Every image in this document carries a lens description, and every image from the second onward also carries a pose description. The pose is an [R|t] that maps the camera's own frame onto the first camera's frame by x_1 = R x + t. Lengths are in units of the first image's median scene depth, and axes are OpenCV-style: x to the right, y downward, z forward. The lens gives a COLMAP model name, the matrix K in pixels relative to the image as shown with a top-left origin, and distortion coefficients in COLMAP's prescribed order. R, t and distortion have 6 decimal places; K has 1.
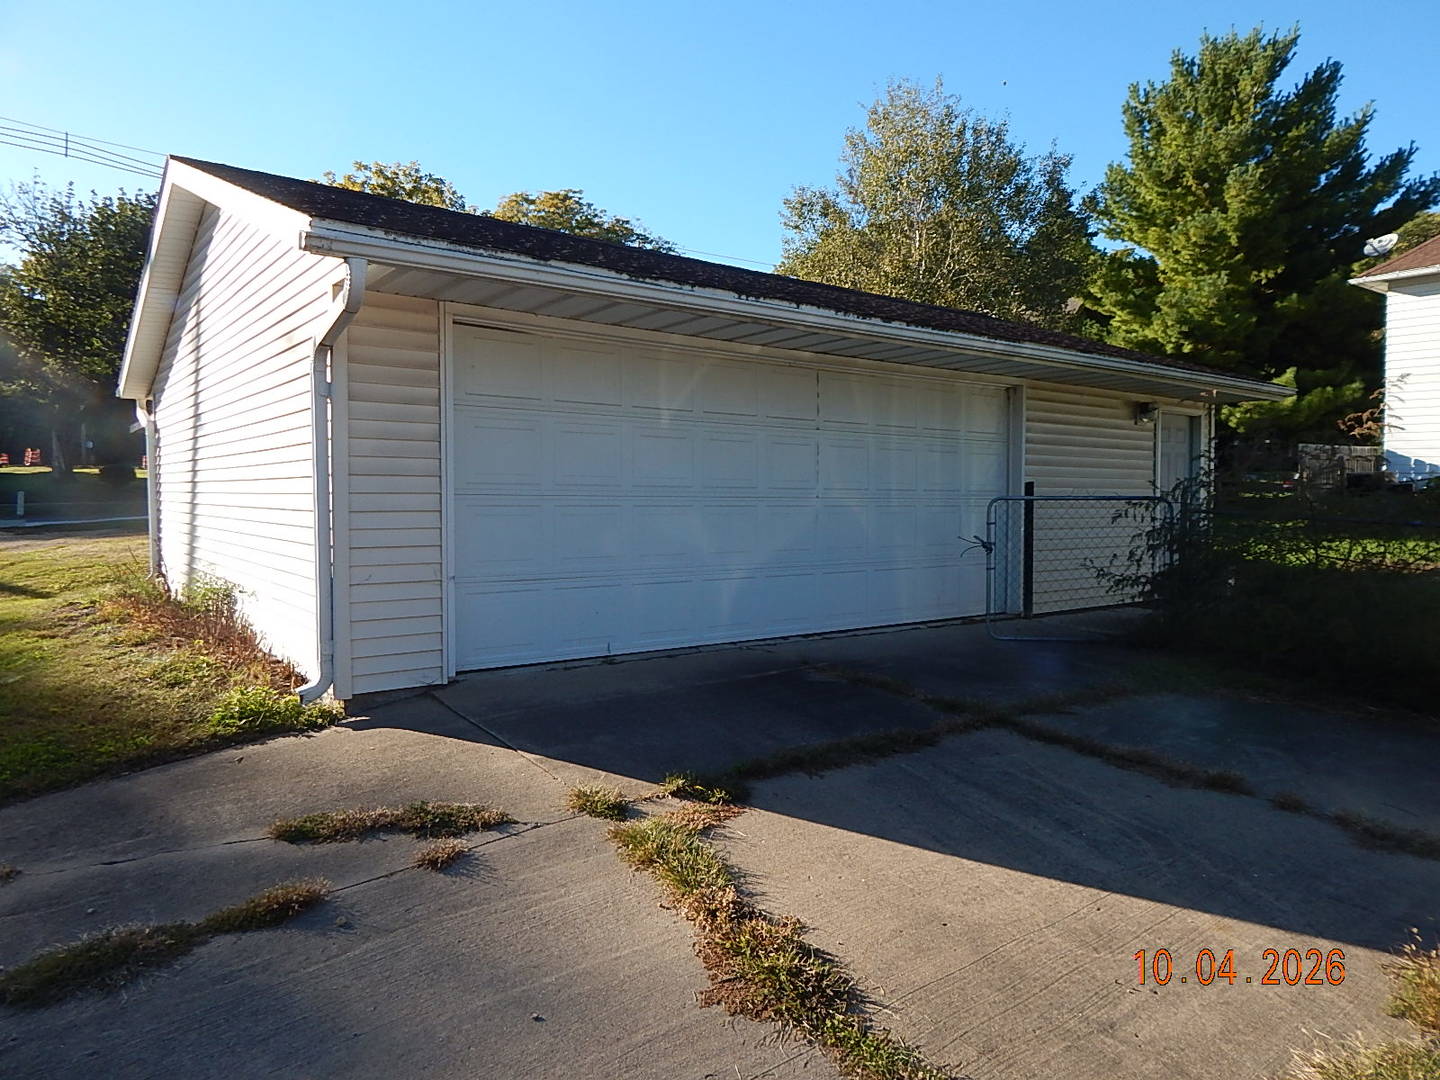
lens RADIAL K [[979.4, 0, 720.0], [0, 979.4, 540.0], [0, 0, 1]] dist [-0.003354, -0.008244]
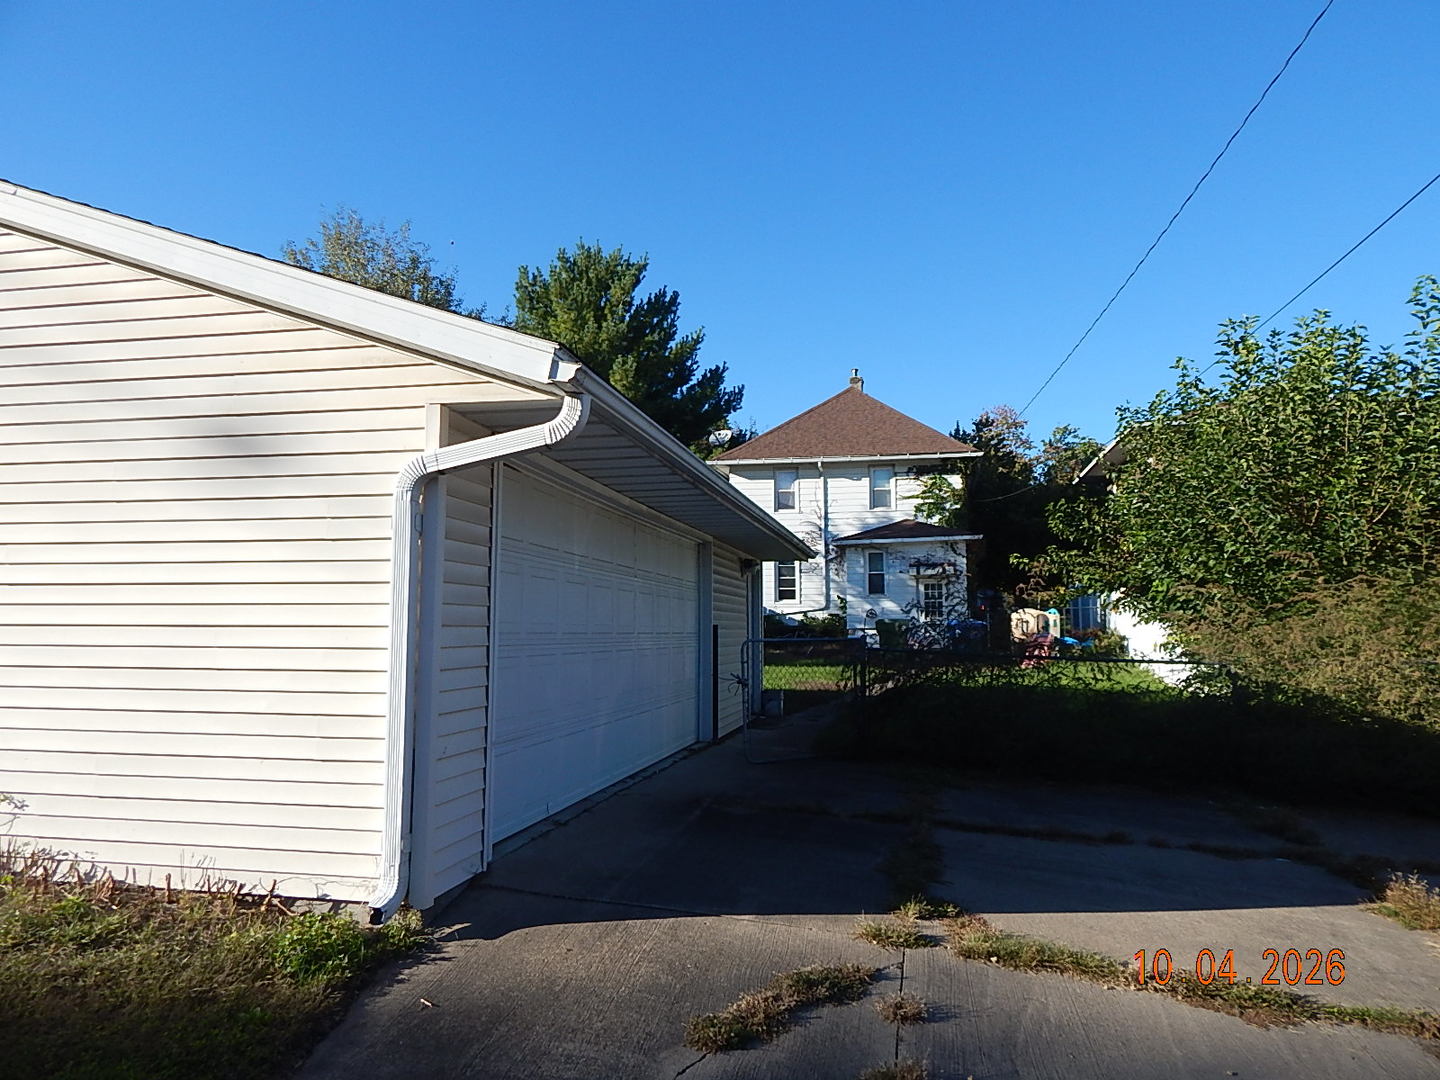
lens RADIAL K [[979.4, 0, 720.0], [0, 979.4, 540.0], [0, 0, 1]] dist [-0.003354, -0.008244]
pose [[0.733655, 0.060187, 0.676851, -0.190245], [0.028128, 0.992526, -0.118746, -0.008403], [-0.678939, 0.106158, 0.726479, 0.055018]]
